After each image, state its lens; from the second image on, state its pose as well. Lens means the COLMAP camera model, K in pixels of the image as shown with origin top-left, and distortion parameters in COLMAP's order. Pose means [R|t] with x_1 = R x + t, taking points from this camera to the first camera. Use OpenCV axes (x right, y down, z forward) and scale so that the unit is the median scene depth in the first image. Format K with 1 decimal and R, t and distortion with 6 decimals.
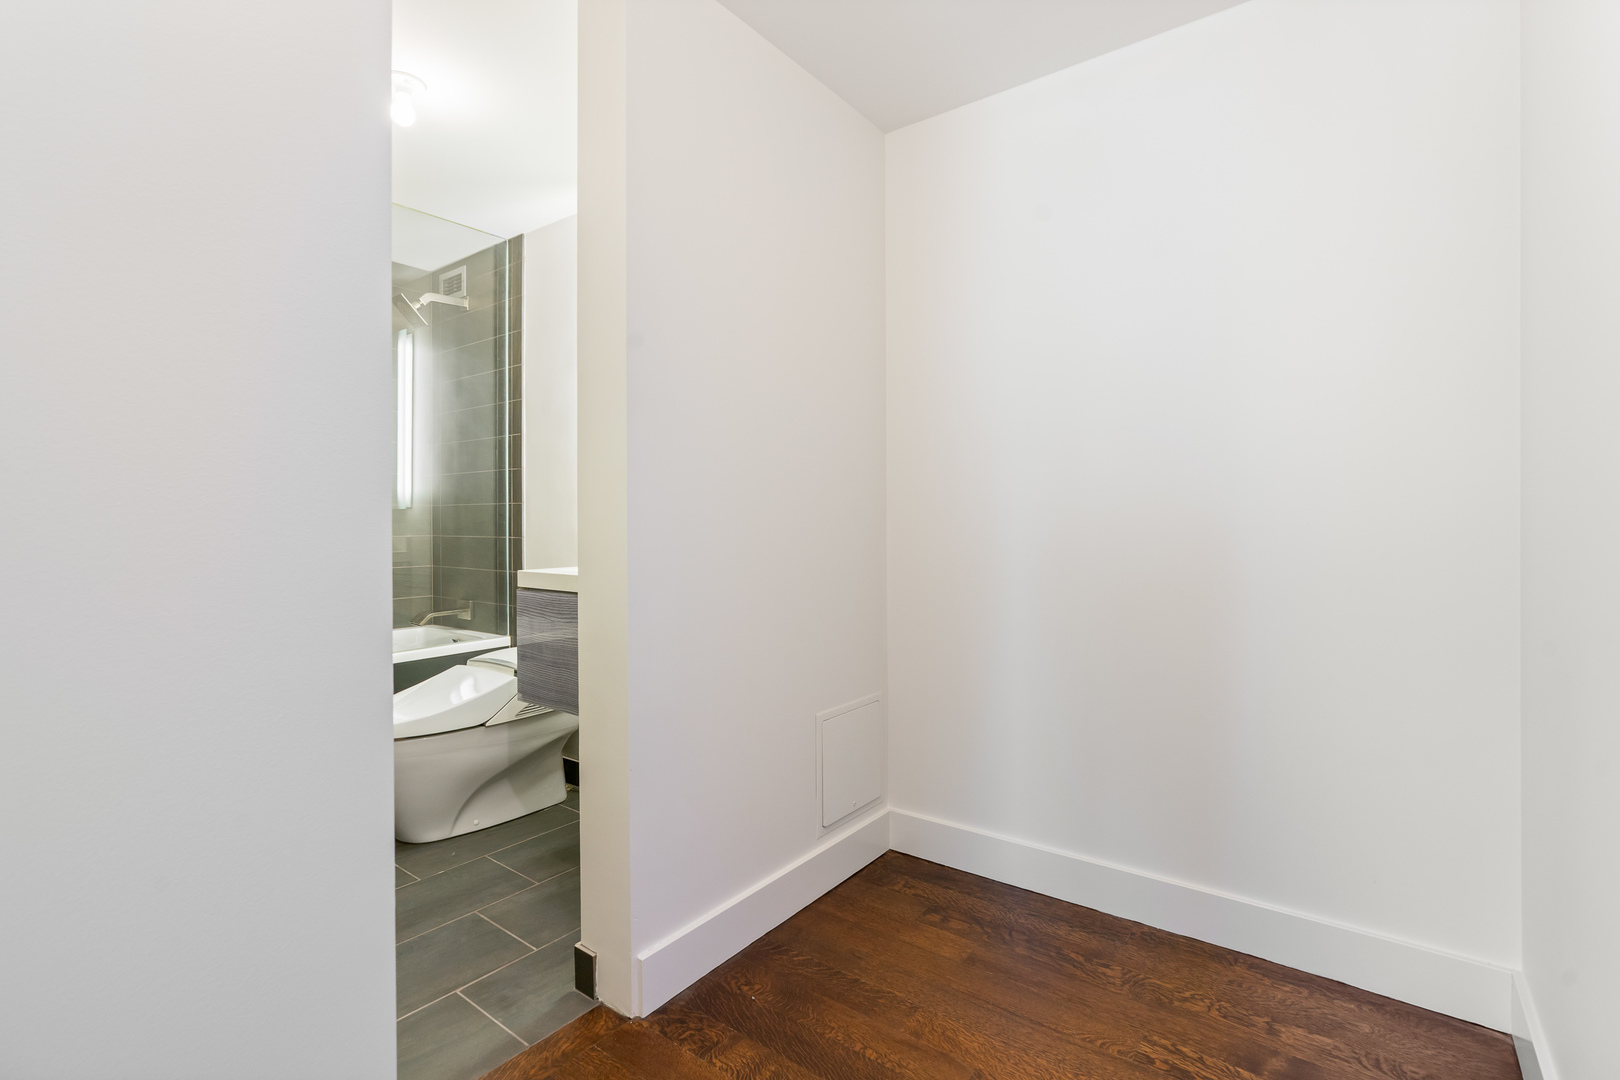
lens RADIAL K [[744.3, 0, 805.7], [0, 744.3, 525.0], [0, 0, 1]] dist [-0.010053, 0.004004]
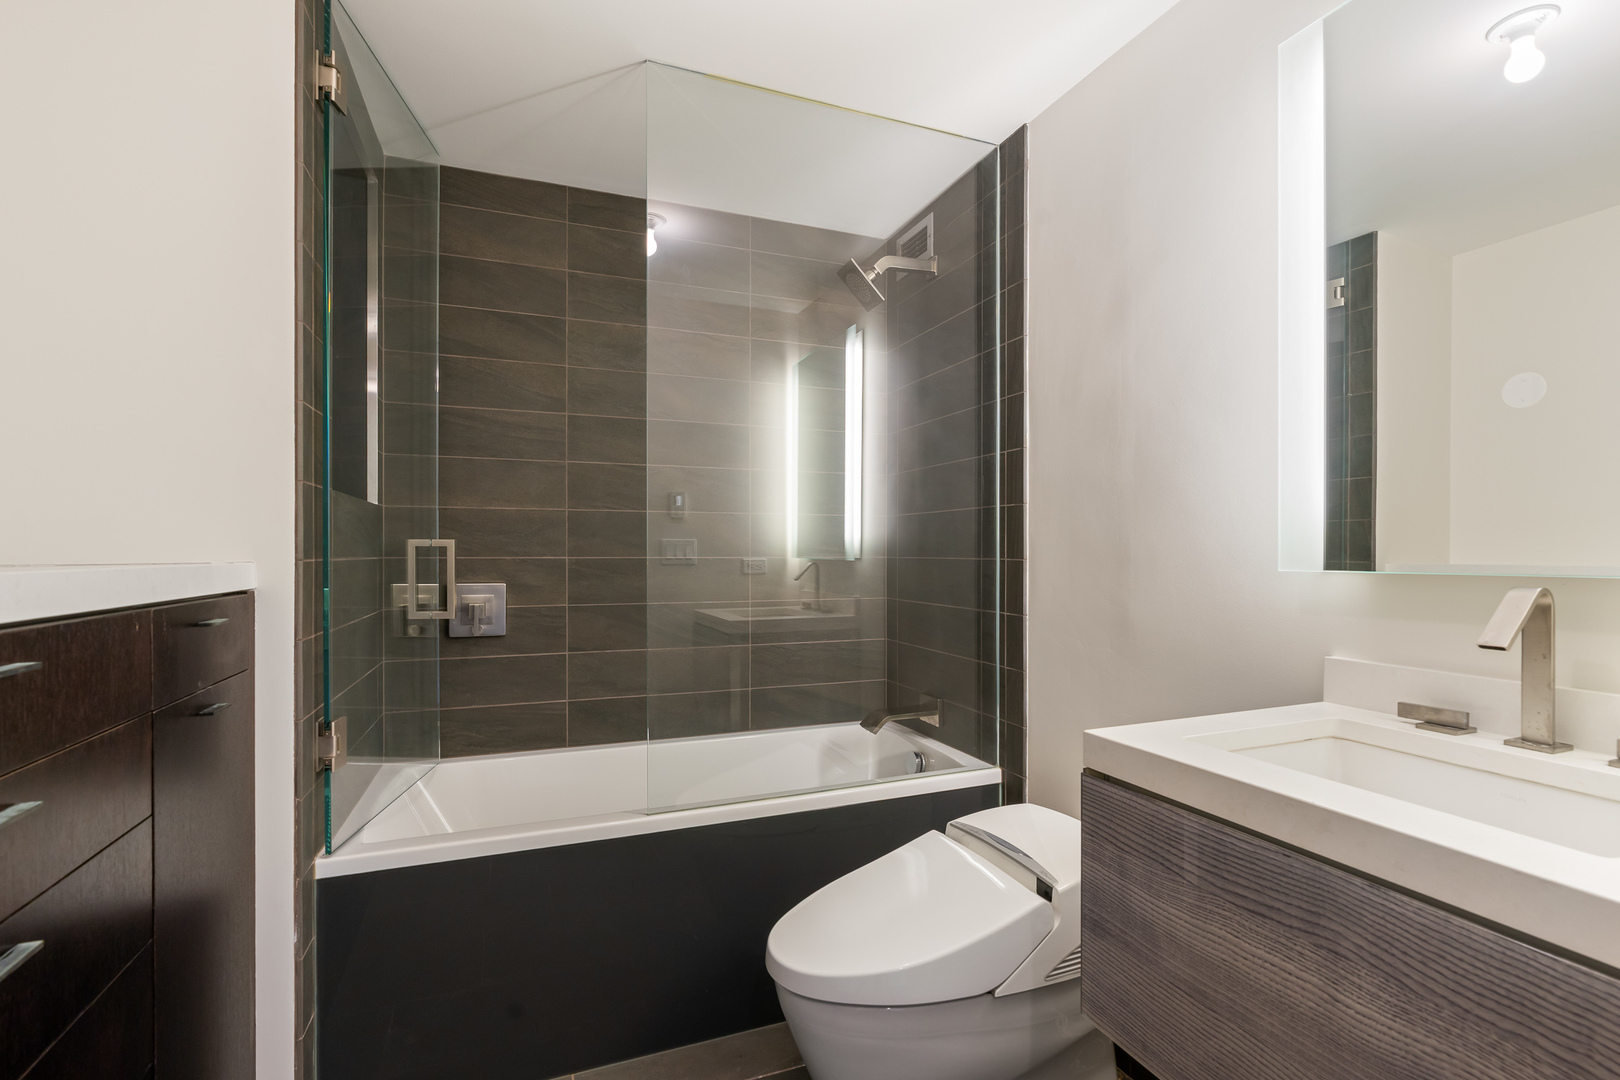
lens RADIAL K [[744.3, 0, 811.5], [0, 744.3, 546.2], [0, 0, 1]] dist [-0.010053, 0.004004]
pose [[0.856080, -0.001981, -0.516839, -0.206761], [-0.004759, 0.999920, -0.011715, -0.031623], [0.516821, 0.012489, 0.856003, 0.367971]]
